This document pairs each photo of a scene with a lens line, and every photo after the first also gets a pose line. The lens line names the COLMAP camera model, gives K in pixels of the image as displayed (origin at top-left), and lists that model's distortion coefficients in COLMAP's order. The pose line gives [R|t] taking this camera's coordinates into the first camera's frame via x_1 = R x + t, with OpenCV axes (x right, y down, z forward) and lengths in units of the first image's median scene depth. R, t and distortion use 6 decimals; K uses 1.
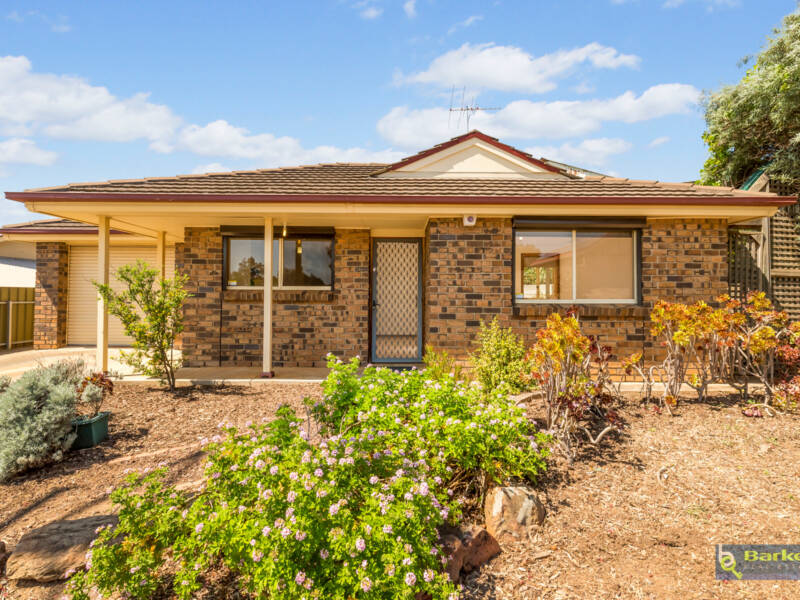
lens RADIAL K [[387.0, 0, 407.7], [0, 387.0, 296.2], [0, 0, 1]] dist [0.004186, 0.000387]
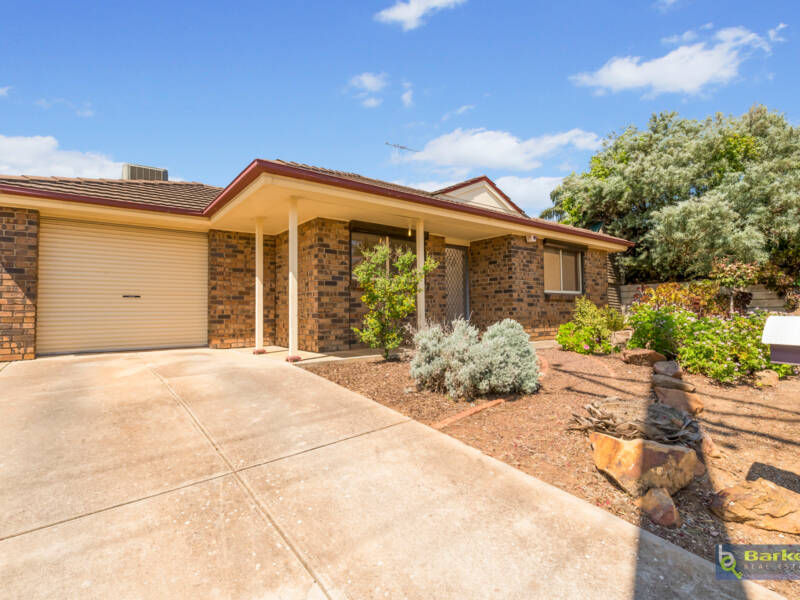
lens RADIAL K [[391.3, 0, 396.6], [0, 391.3, 302.5], [0, 0, 1]] dist [0.006988, -0.000430]
pose [[0.810581, 0.001648, 0.585624, -1.154432], [0.018209, 0.999442, -0.028017, 0.093628], [-0.585343, 0.033373, 0.810099, 0.040000]]
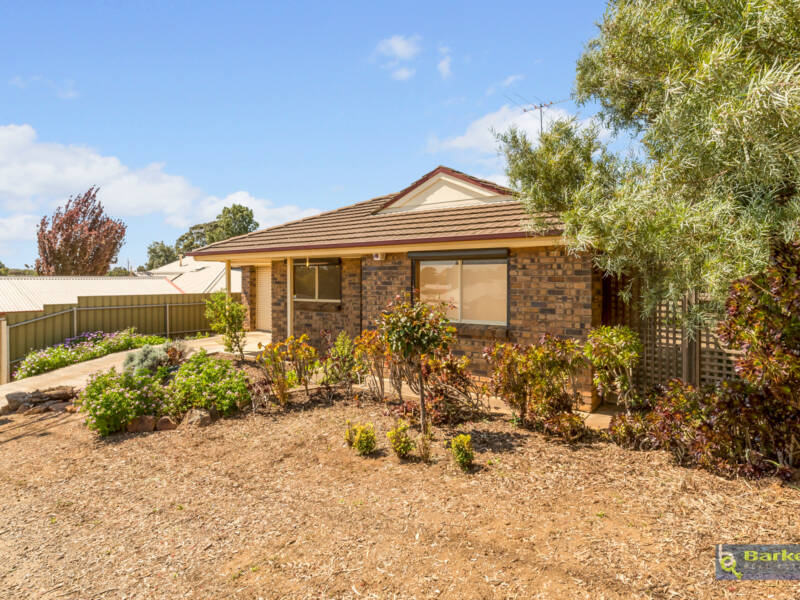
lens RADIAL K [[461.5, 0, 400.2], [0, 461.5, 294.1], [0, 0, 1]] dist [-0.009192, 0.000158]
pose [[0.791799, 0.014902, -0.610600, 1.129270], [0.000374, 0.999690, 0.024883, -0.101903], [0.610781, -0.019930, 0.791548, -0.198541]]
